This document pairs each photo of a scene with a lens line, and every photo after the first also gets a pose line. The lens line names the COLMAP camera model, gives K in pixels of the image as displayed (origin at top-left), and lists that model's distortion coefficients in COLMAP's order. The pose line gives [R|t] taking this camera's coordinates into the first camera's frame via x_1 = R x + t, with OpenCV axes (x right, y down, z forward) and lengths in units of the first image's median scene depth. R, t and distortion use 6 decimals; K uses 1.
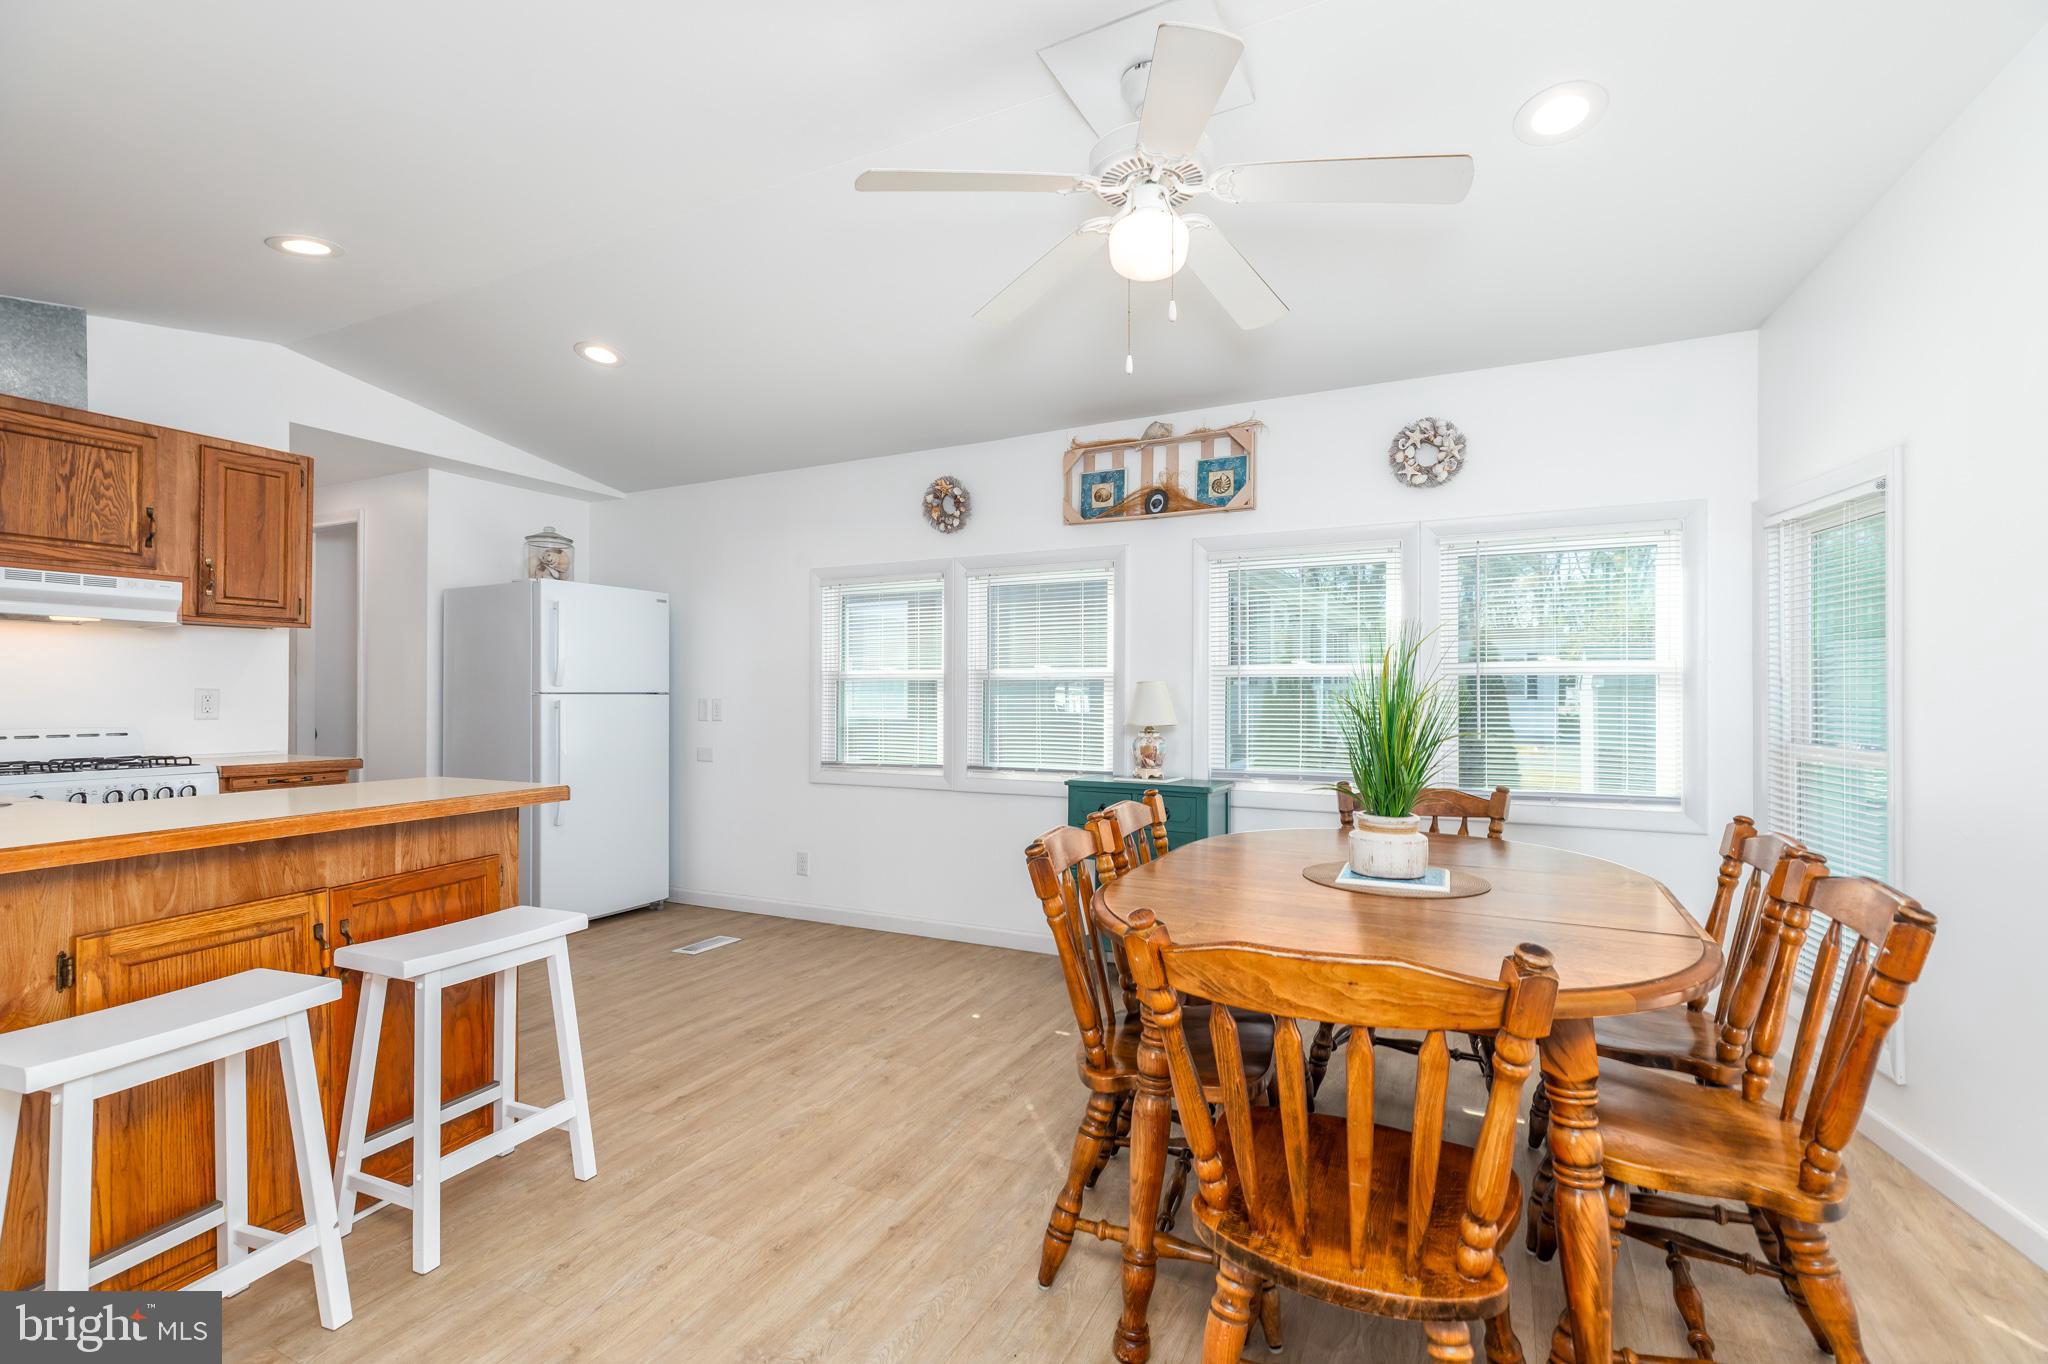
lens RADIAL K [[925.6, 0, 996.5], [0, 925.6, 677.6], [0, 0, 1]] dist [0.003124, 0.000487]
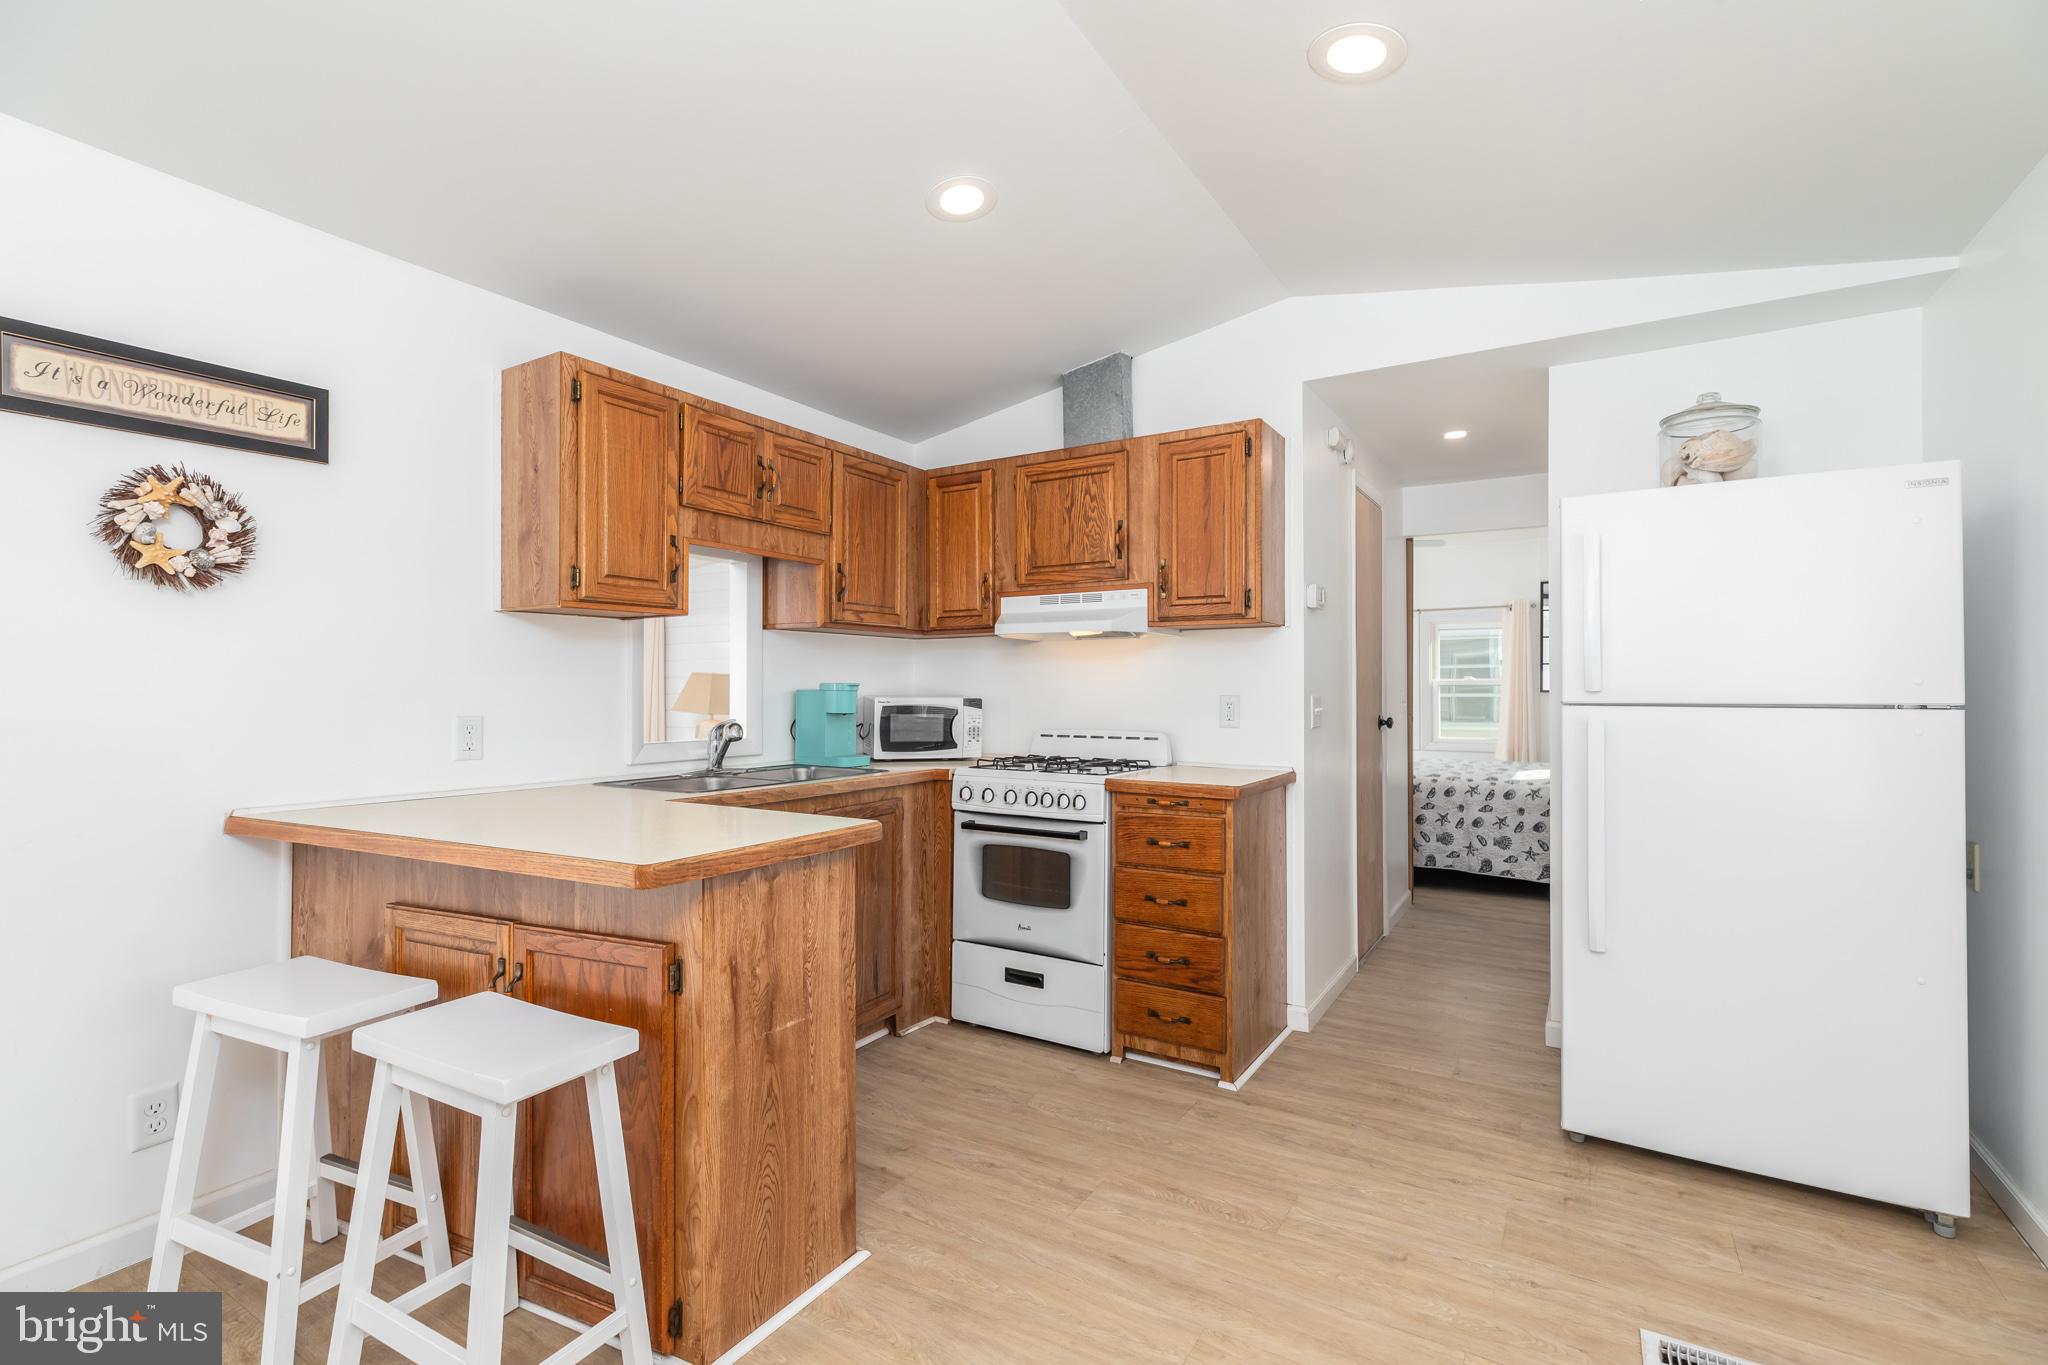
lens RADIAL K [[925.6, 0, 996.5], [0, 925.6, 678.1], [0, 0, 1]] dist [0.003124, 0.000487]
pose [[-0.064161, -0.011861, -0.997869, 0.109931], [0.020964, 0.999693, -0.013231, 0.001423], [0.997719, -0.021769, -0.063893, 0.909557]]
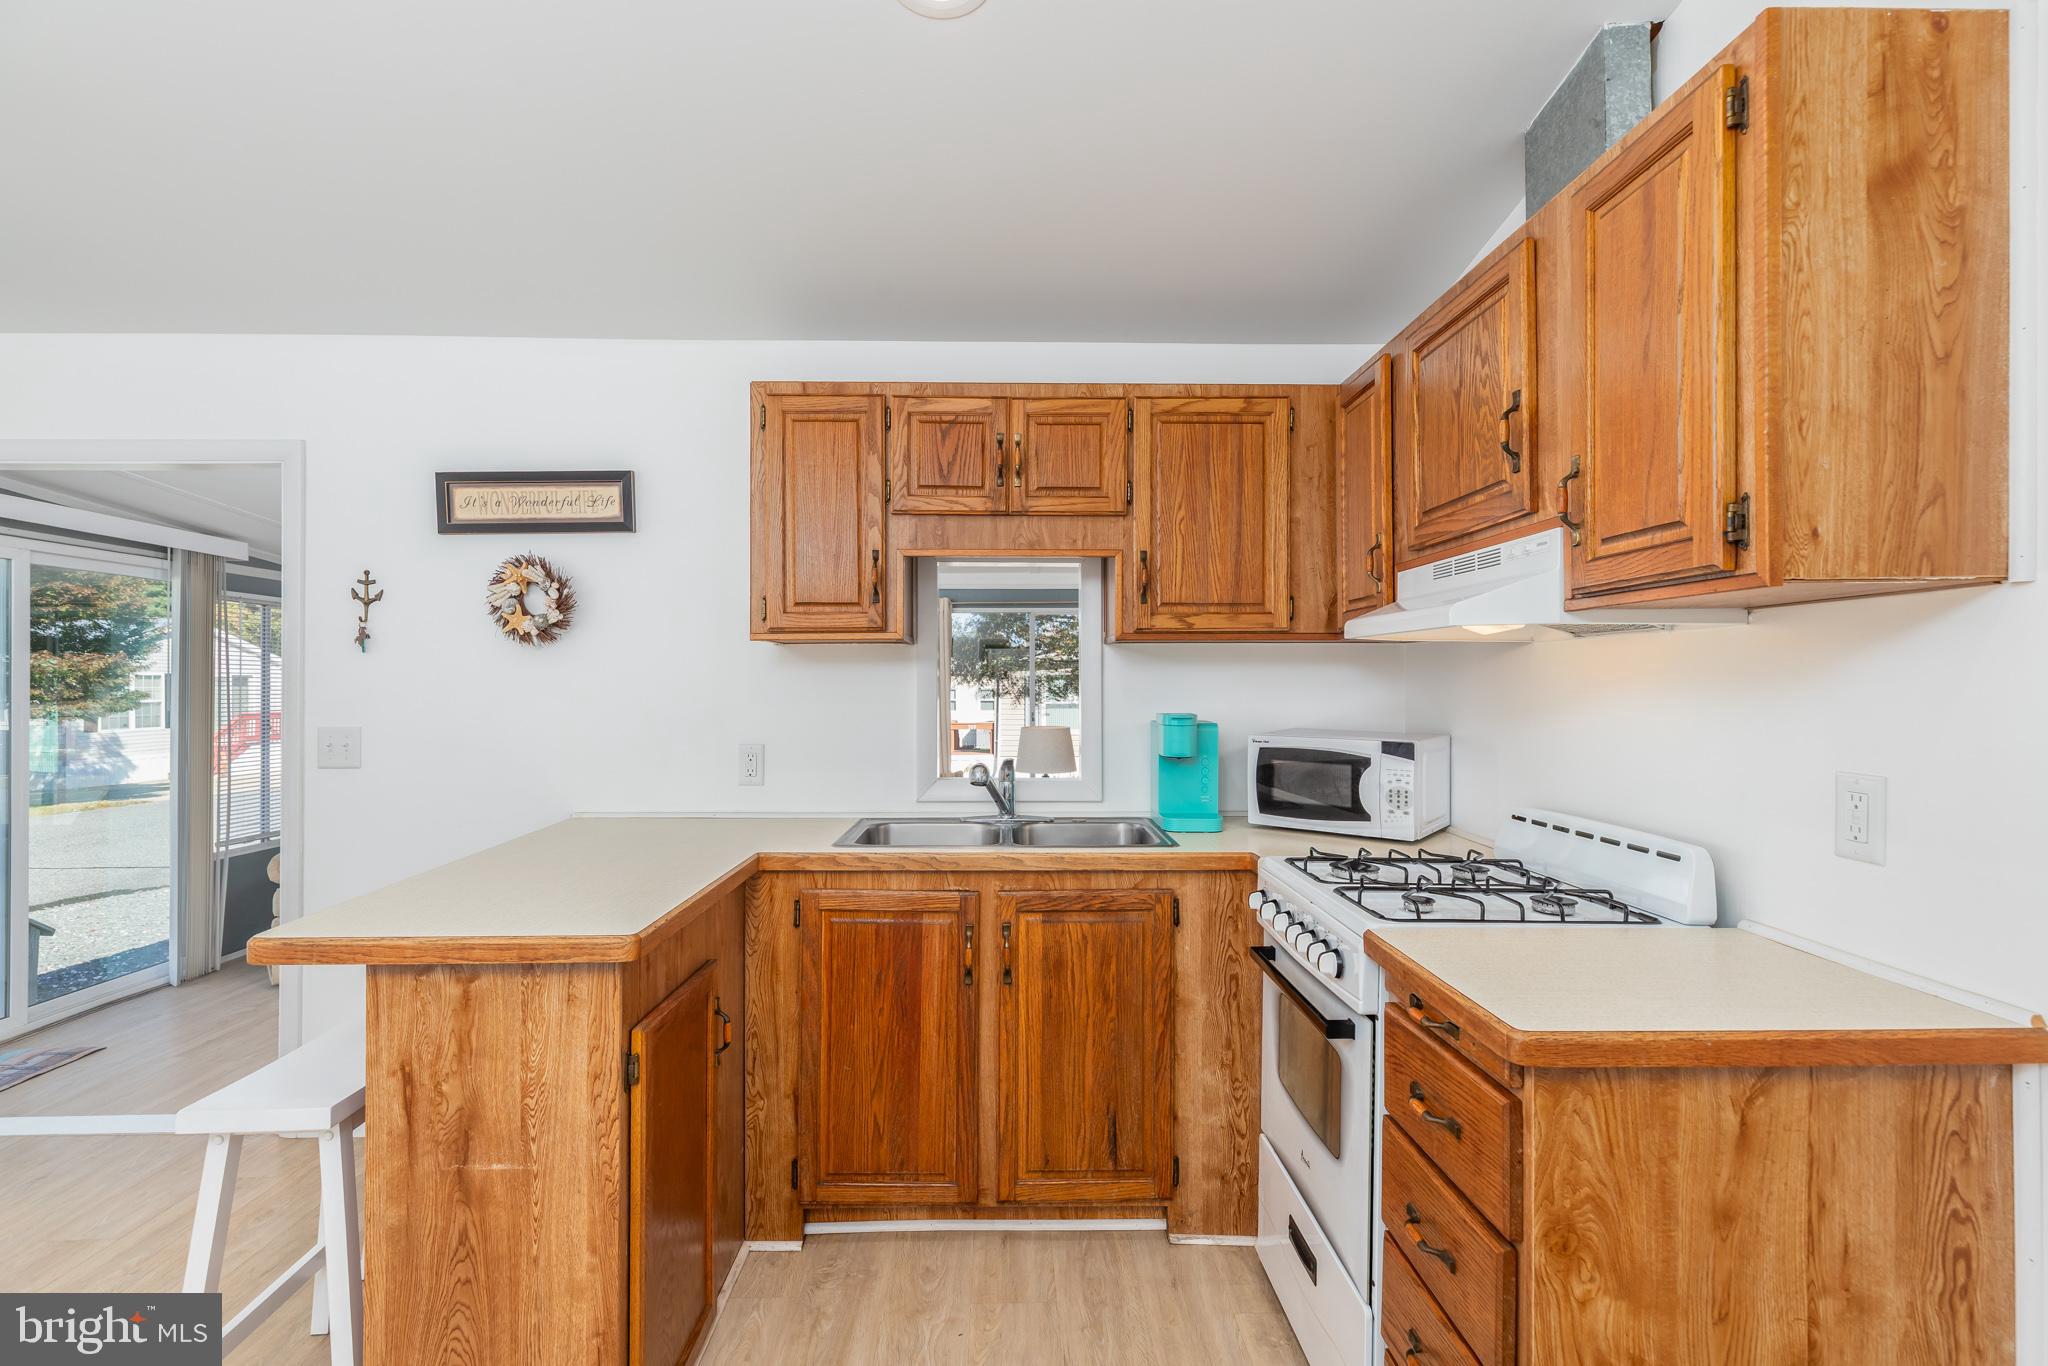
lens RADIAL K [[925.6, 0, 996.5], [0, 925.6, 678.6], [0, 0, 1]] dist [0.003124, 0.000487]
pose [[-0.867305, -0.002604, -0.497770, -0.426005], [0.010474, 0.999669, -0.023479, -0.023320], [0.497667, -0.025578, -0.866991, 1.259967]]
